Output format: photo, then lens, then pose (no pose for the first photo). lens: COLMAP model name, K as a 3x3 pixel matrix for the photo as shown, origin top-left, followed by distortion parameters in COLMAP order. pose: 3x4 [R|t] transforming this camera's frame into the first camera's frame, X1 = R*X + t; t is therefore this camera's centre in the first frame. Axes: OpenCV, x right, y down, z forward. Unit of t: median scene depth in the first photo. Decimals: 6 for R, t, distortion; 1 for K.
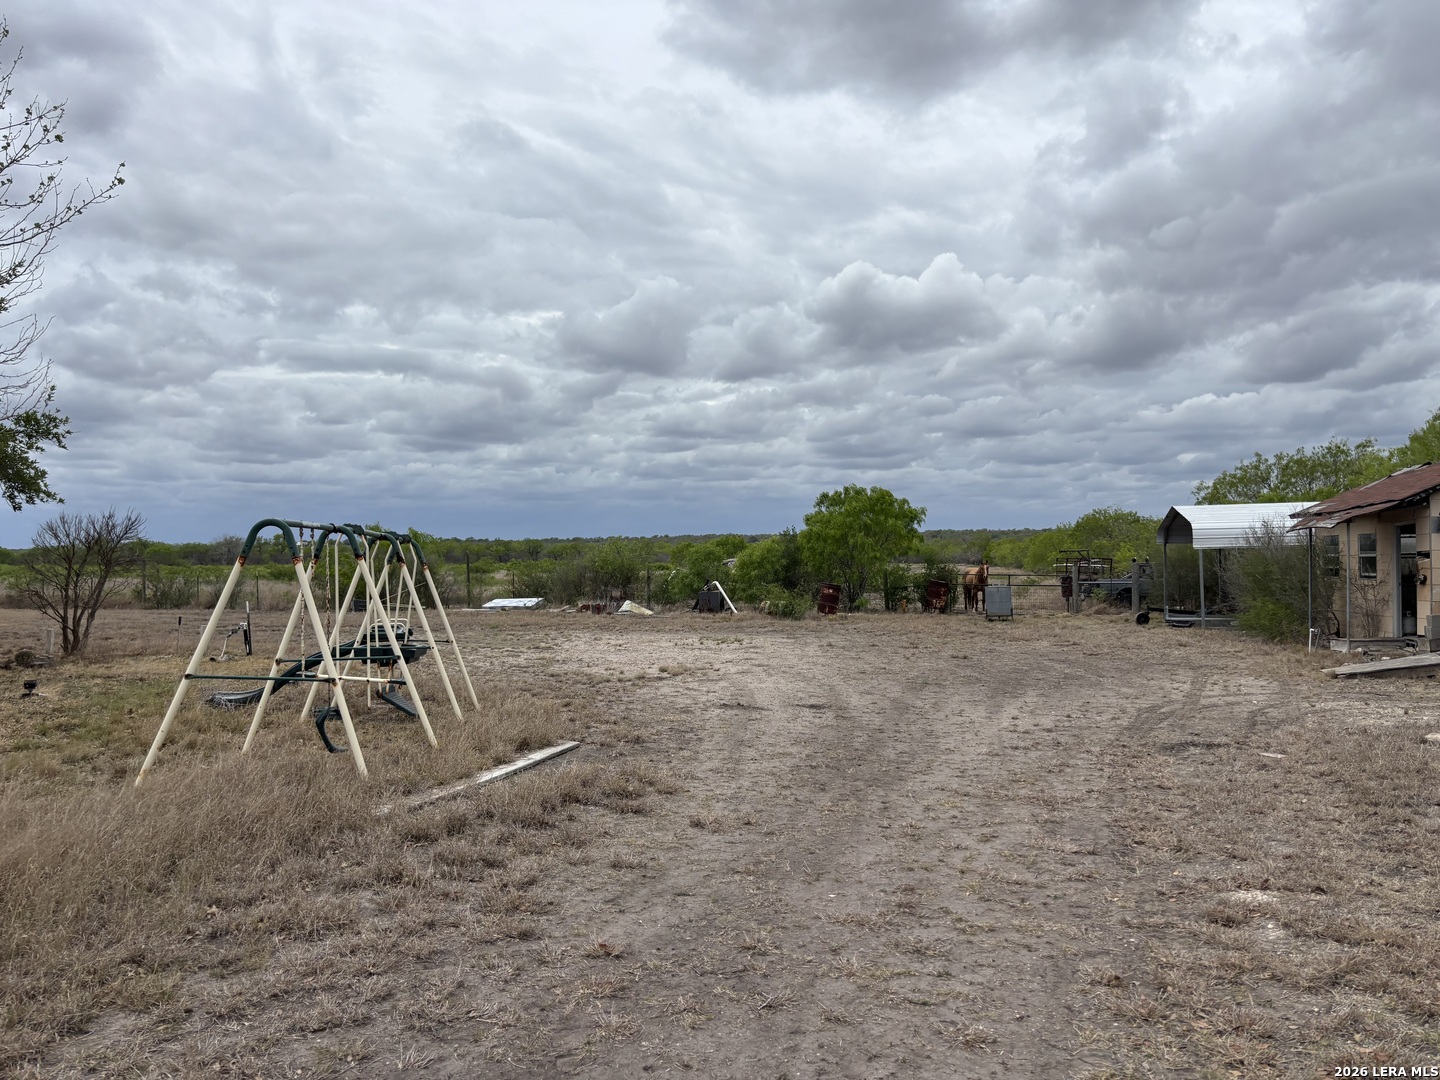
lens RADIAL K [[1072.4, 0, 720.3], [0, 1072.4, 541.0], [0, 0, 1]] dist [0.009090, 0.011421]
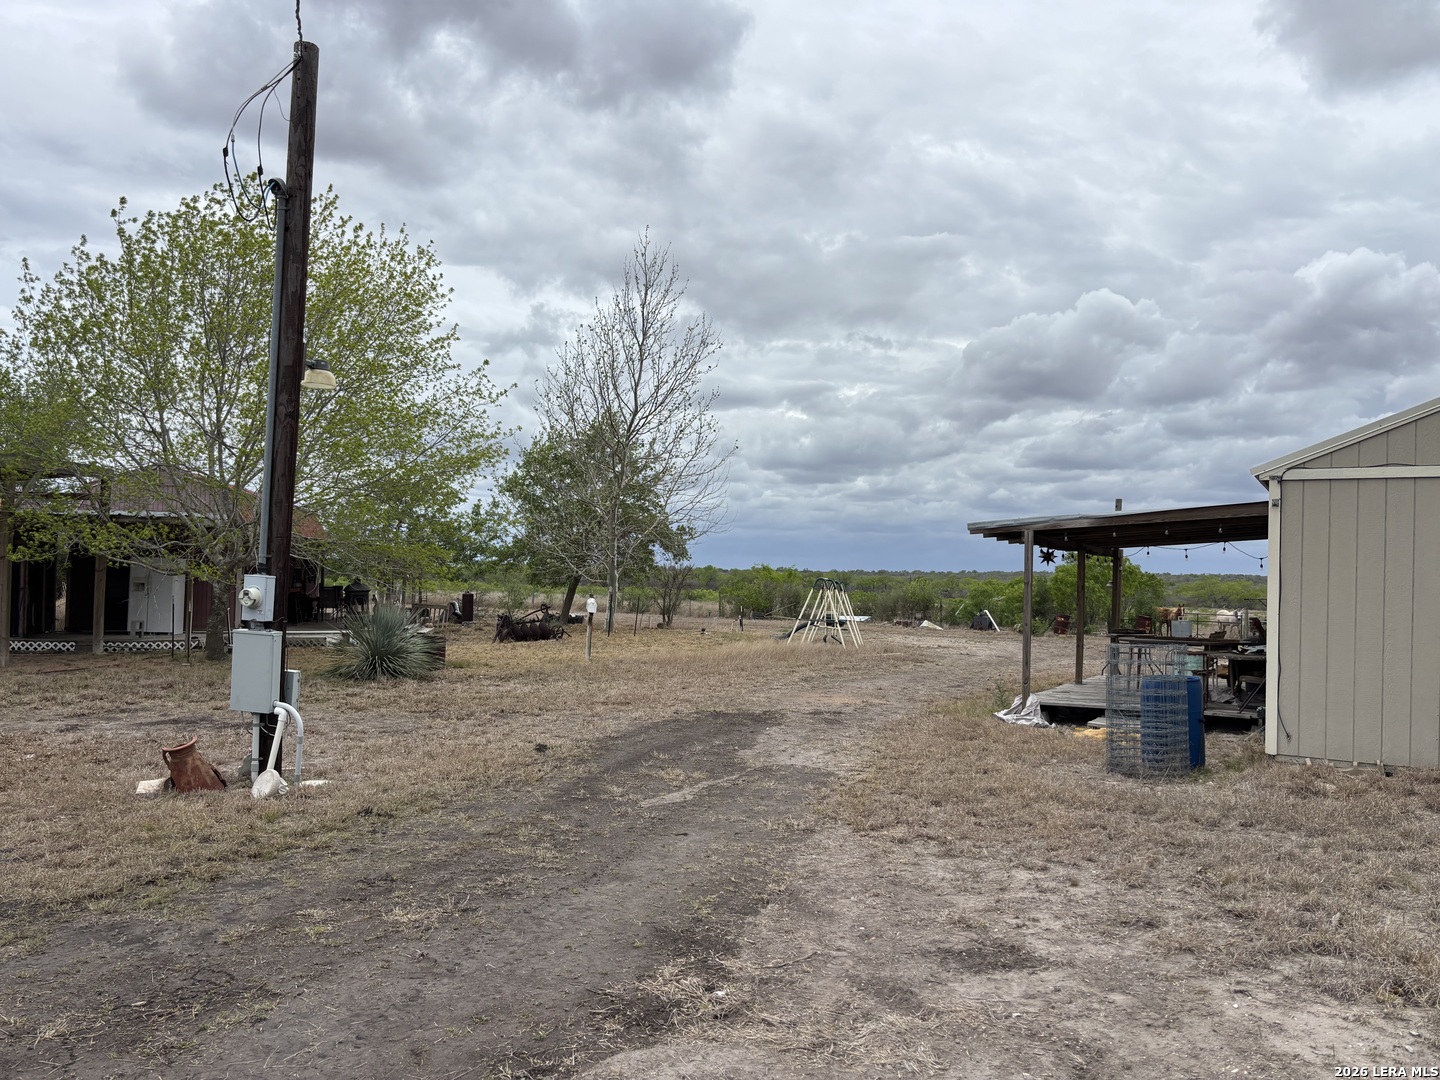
lens RADIAL K [[1072.4, 0, 721.2], [0, 1072.4, 541.5], [0, 0, 1]] dist [0.009090, 0.011421]
pose [[0.960082, 0.021967, -0.278853, 0.056244], [-0.030241, 0.999220, -0.025404, -0.008718], [0.278078, 0.032823, 0.959998, -0.543286]]
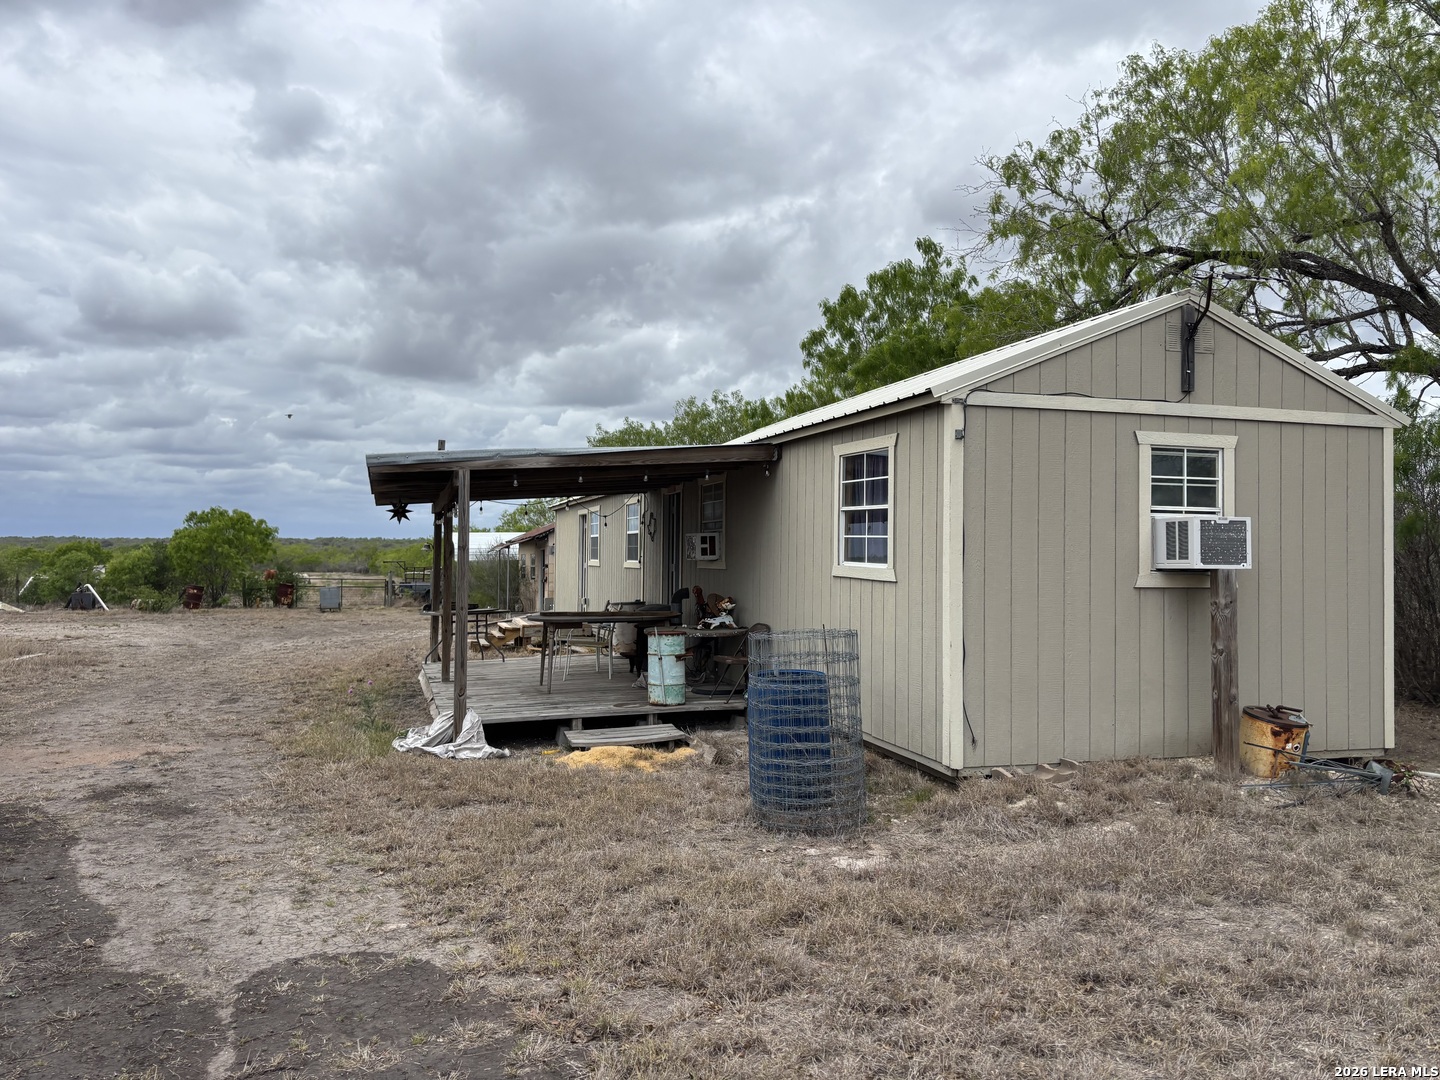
lens RADIAL K [[1072.4, 0, 724.2], [0, 1072.4, 542.0], [0, 0, 1]] dist [0.009090, 0.011421]
pose [[0.852194, 0.019077, 0.522878, -0.029027], [-0.015165, 0.999816, -0.011761, -0.006170], [-0.523006, 0.002093, 0.852327, -0.394405]]
